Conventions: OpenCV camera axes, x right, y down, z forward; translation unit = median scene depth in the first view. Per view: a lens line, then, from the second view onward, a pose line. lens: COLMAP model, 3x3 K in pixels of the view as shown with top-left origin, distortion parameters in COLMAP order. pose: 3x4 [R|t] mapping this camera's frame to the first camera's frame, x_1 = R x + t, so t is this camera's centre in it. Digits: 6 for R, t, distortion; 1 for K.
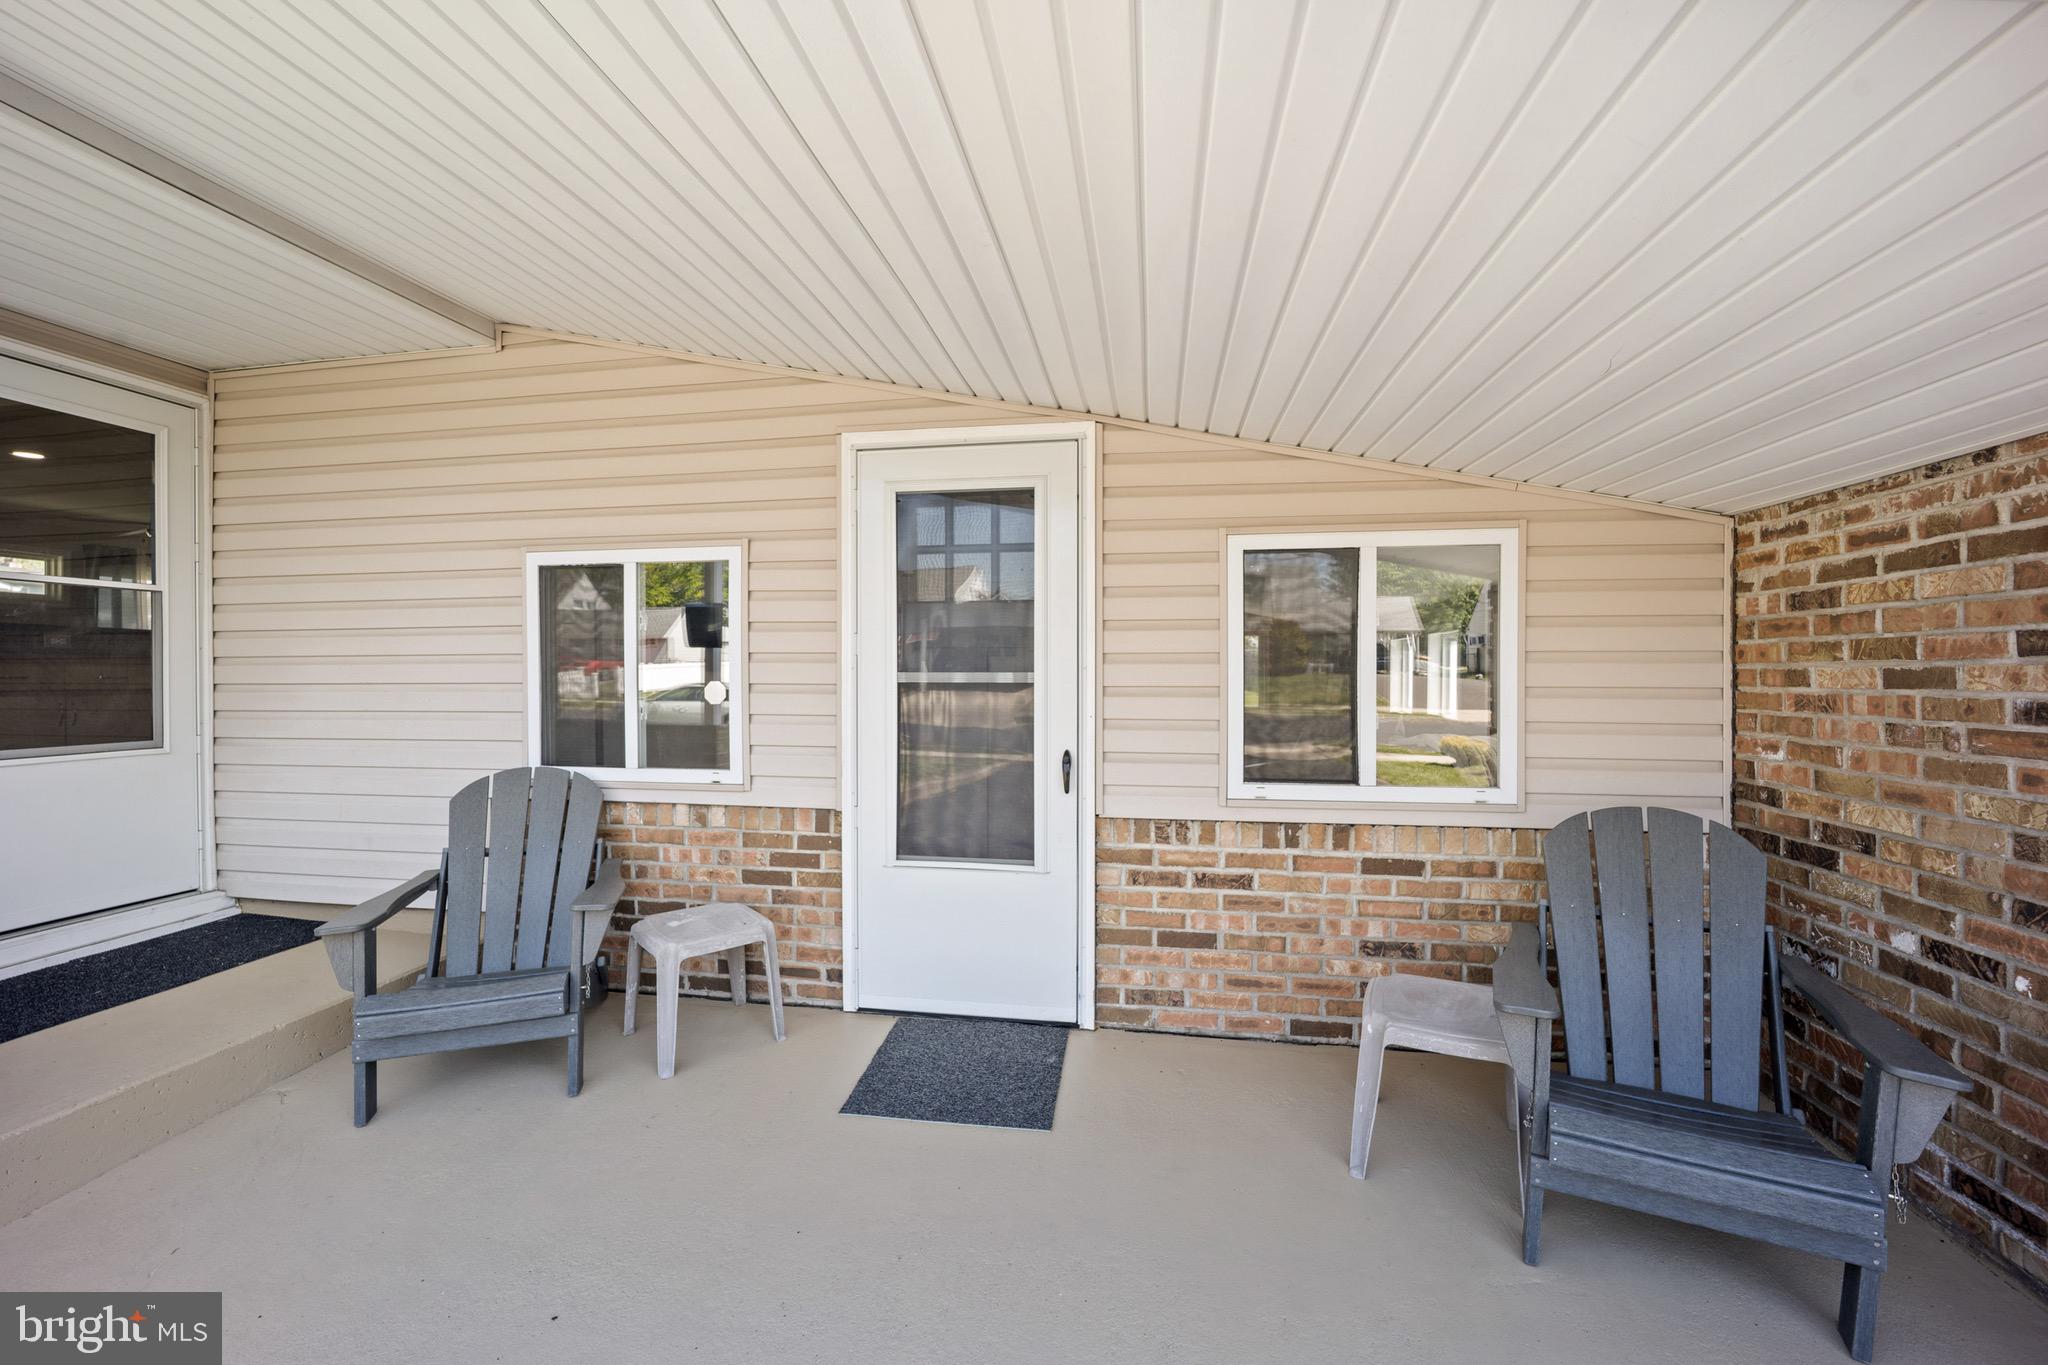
lens RADIAL K [[818.6, 0, 1024.9], [0, 818.6, 676.3], [0, 0, 1]] dist [-0.016436, 0.000134]
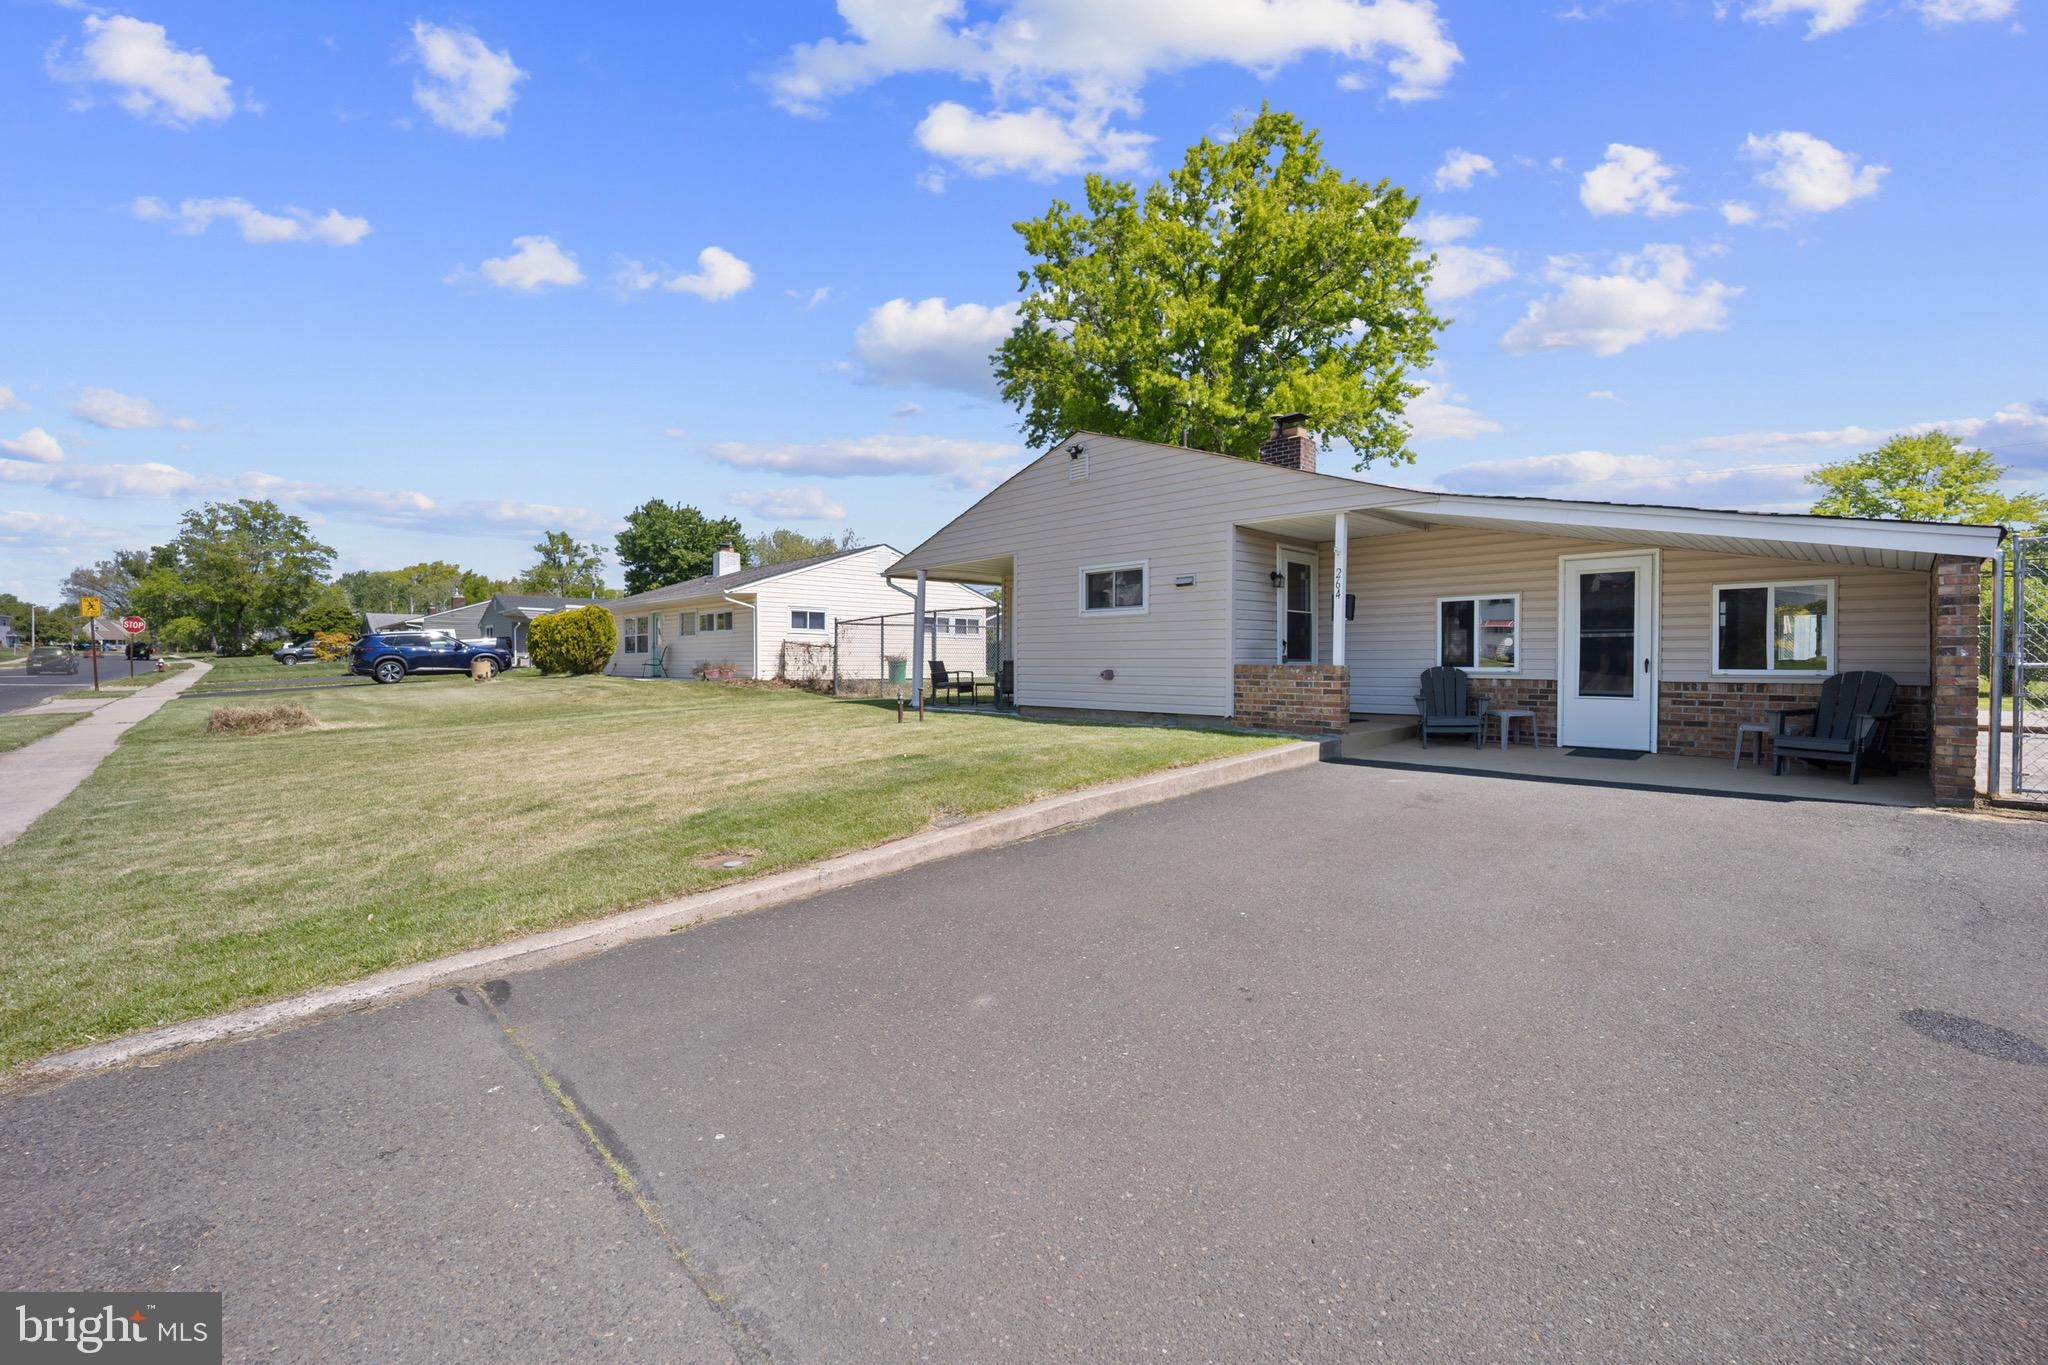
lens RADIAL K [[847.2, 0, 1029.6], [0, 847.2, 674.9], [0, 0, 1]] dist [-0.026503, 0.000039]
pose [[0.797621, 0.011077, -0.603058, 0.093334], [-0.004906, 0.999917, 0.011878, 0.124919], [0.603139, -0.006516, 0.797609, -2.811564]]
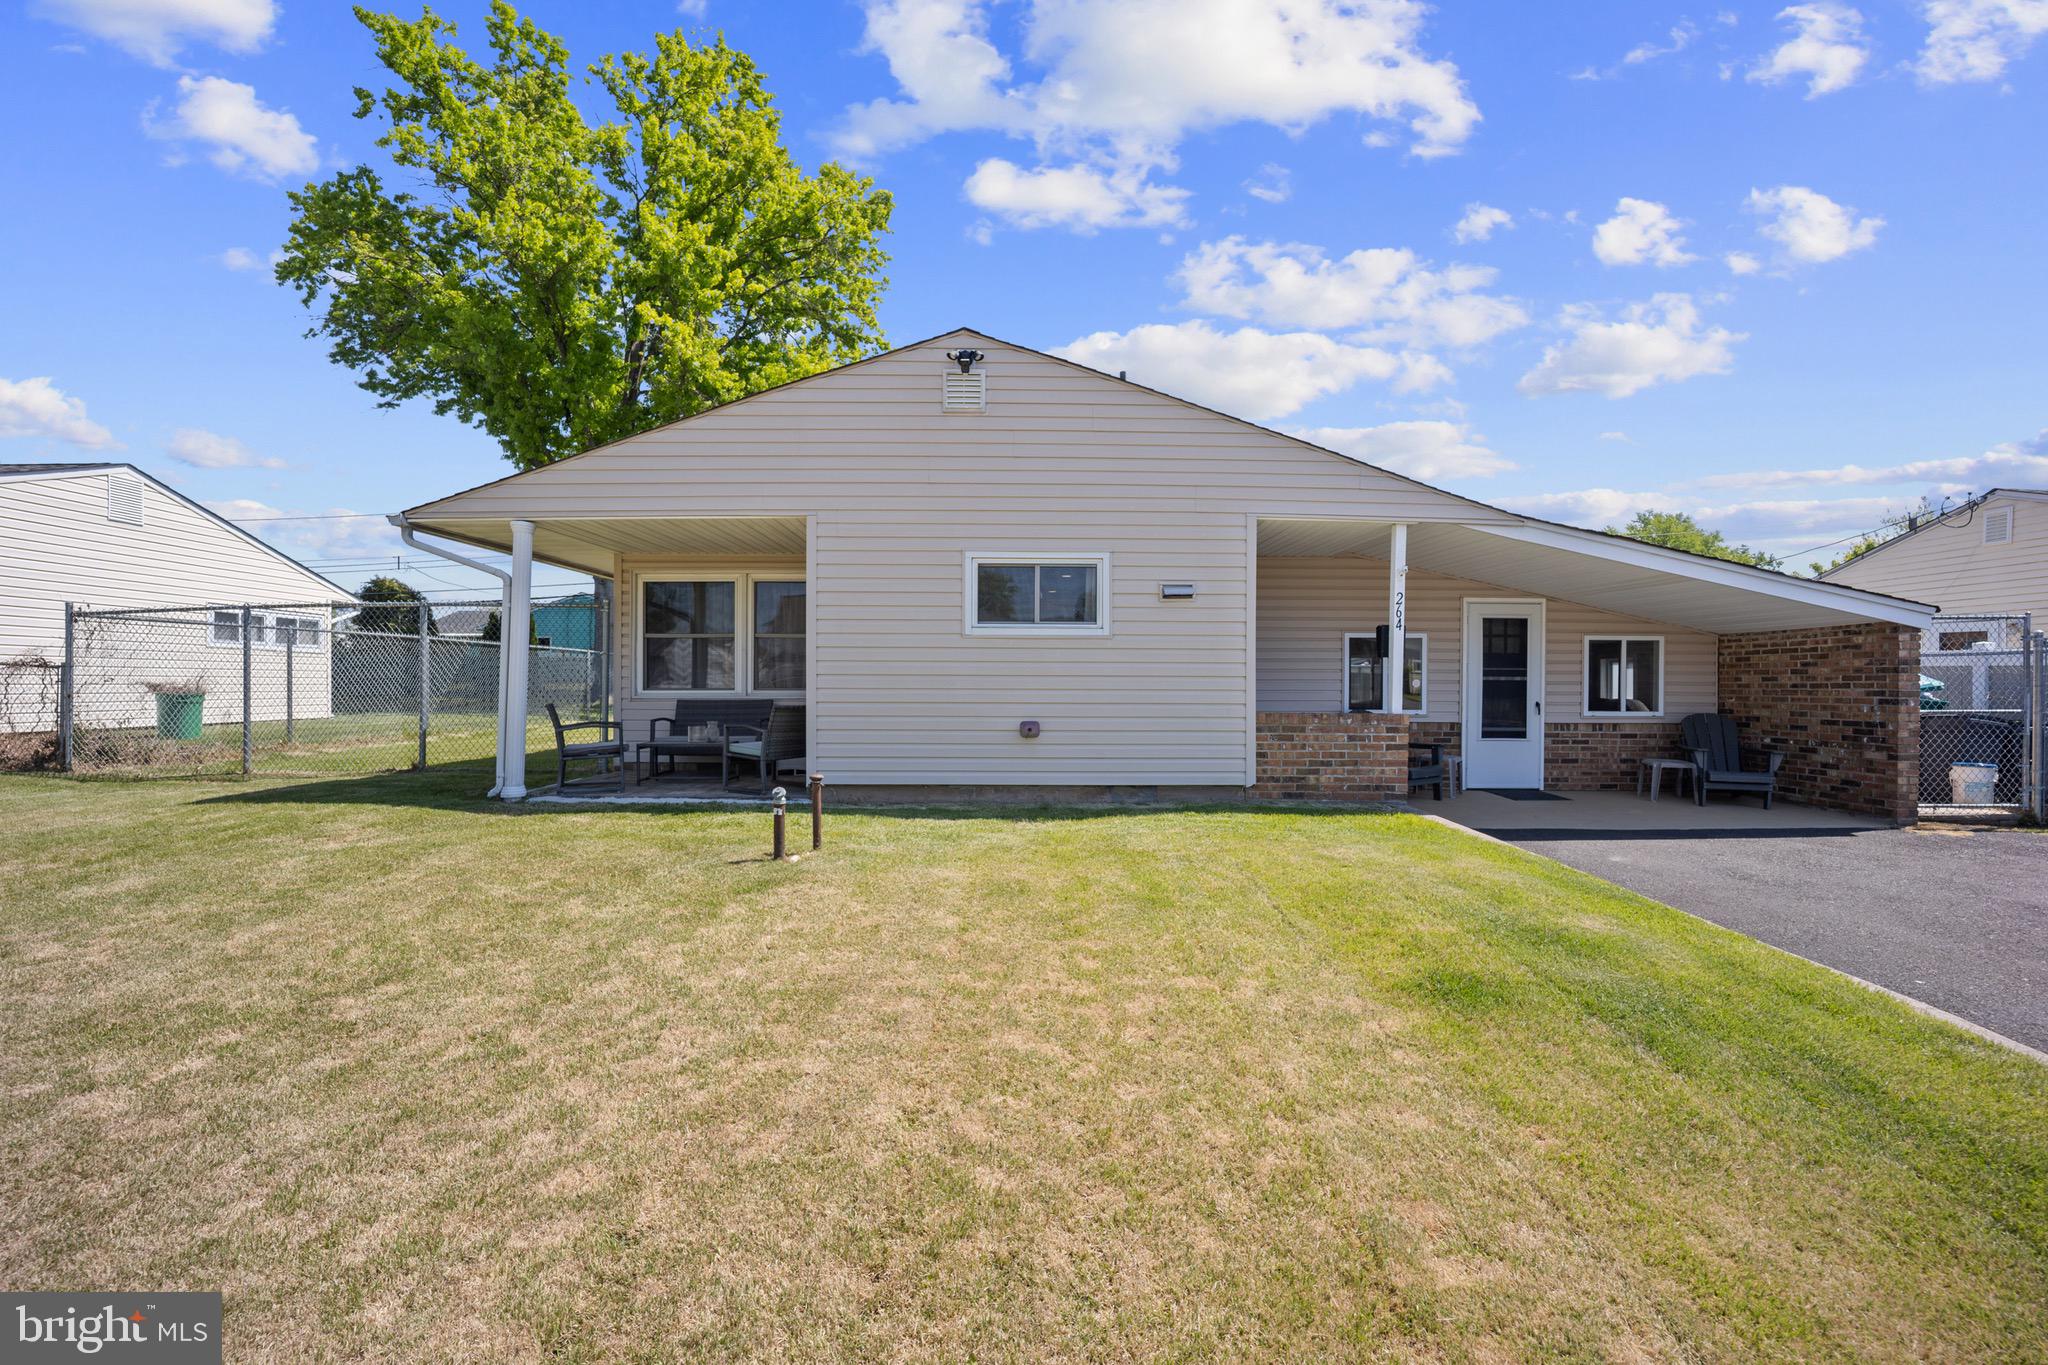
lens RADIAL K [[842.1, 0, 1017.1], [0, 842.1, 679.9], [0, 0, 1]] dist [-0.026701, 0.006717]
pose [[0.984327, 0.006359, 0.176238, -2.514408], [-0.004649, 0.999938, -0.010118, 0.048876], [-0.176292, 0.009140, 0.984296, -1.835860]]
